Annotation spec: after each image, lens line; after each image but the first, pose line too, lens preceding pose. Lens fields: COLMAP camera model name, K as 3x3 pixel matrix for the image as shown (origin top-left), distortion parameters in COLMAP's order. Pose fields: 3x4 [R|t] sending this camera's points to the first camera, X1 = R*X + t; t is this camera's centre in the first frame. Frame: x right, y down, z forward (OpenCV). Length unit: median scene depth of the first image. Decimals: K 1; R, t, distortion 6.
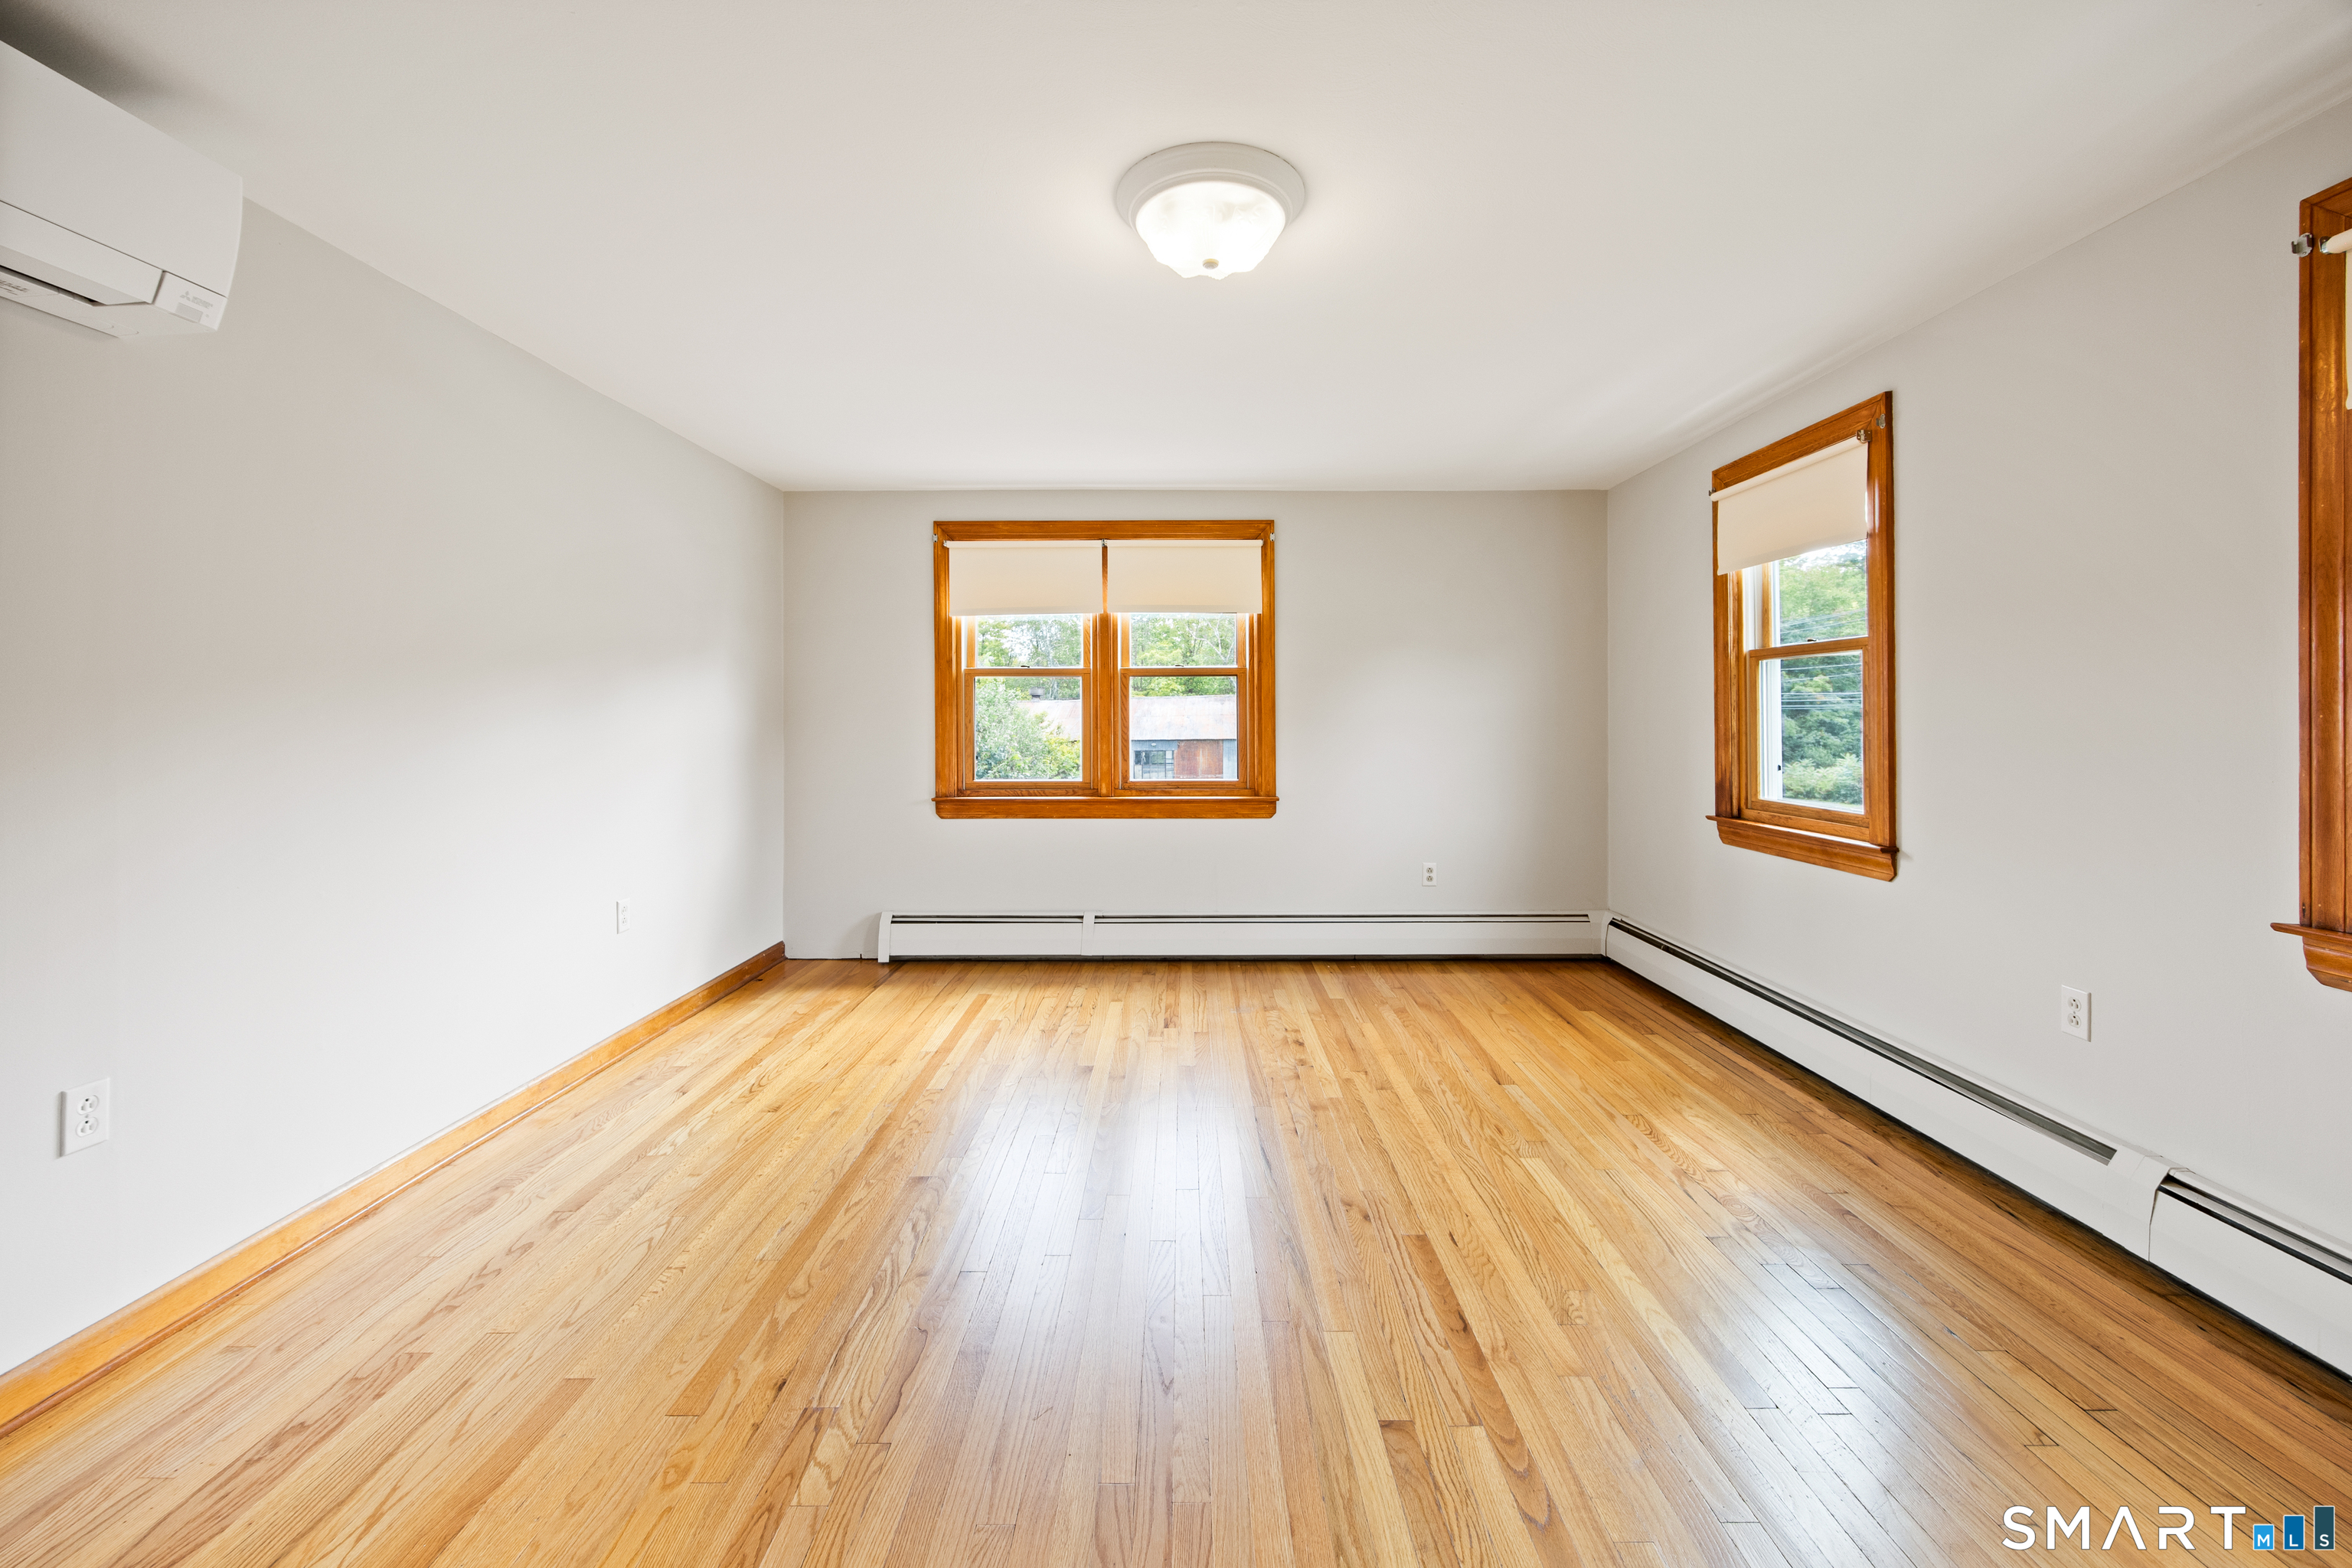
lens RADIAL K [[936.1, 0, 1169.8], [0, 936.1, 726.2], [0, 0, 1]] dist [0.000062, 0.000602]
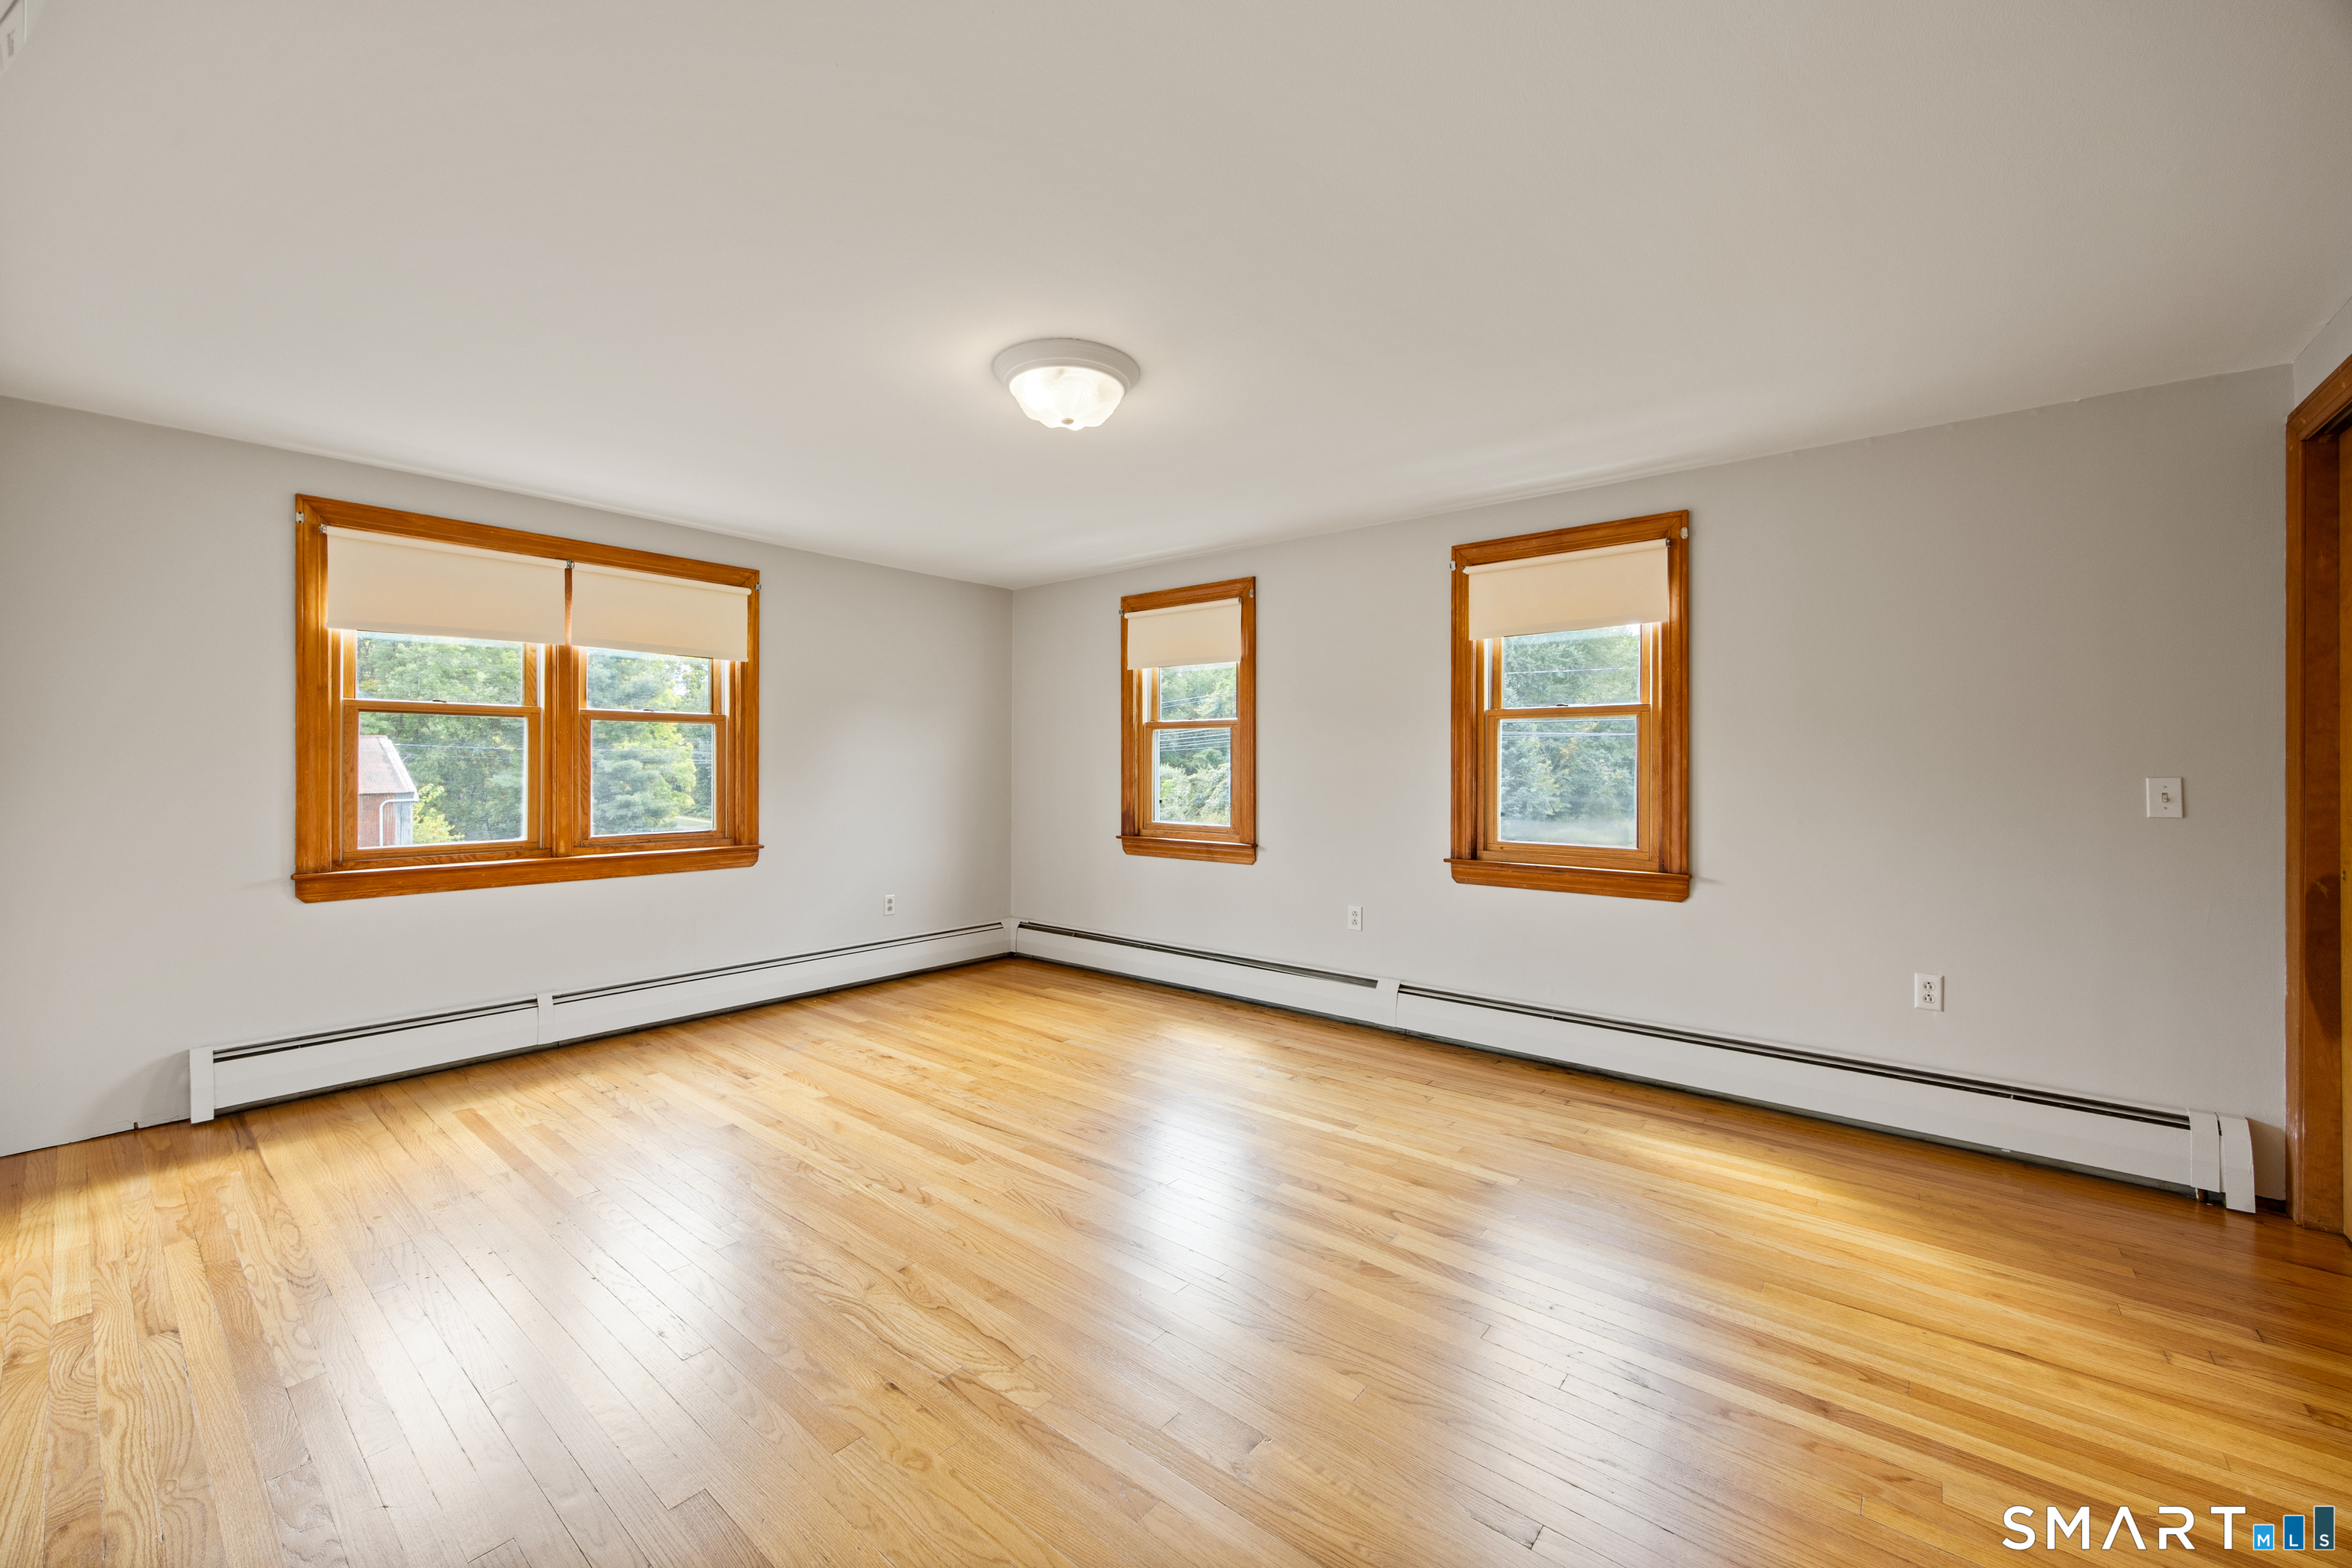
lens RADIAL K [[936.1, 0, 1145.2], [0, 936.1, 772.0], [0, 0, 1]] dist [0.000062, 0.000602]
pose [[0.646321, -0.000871, 0.763065, -0.456217], [0.003428, 0.999993, -0.001762, 0.000419], [-0.763058, 0.003755, 0.646319, 0.035315]]
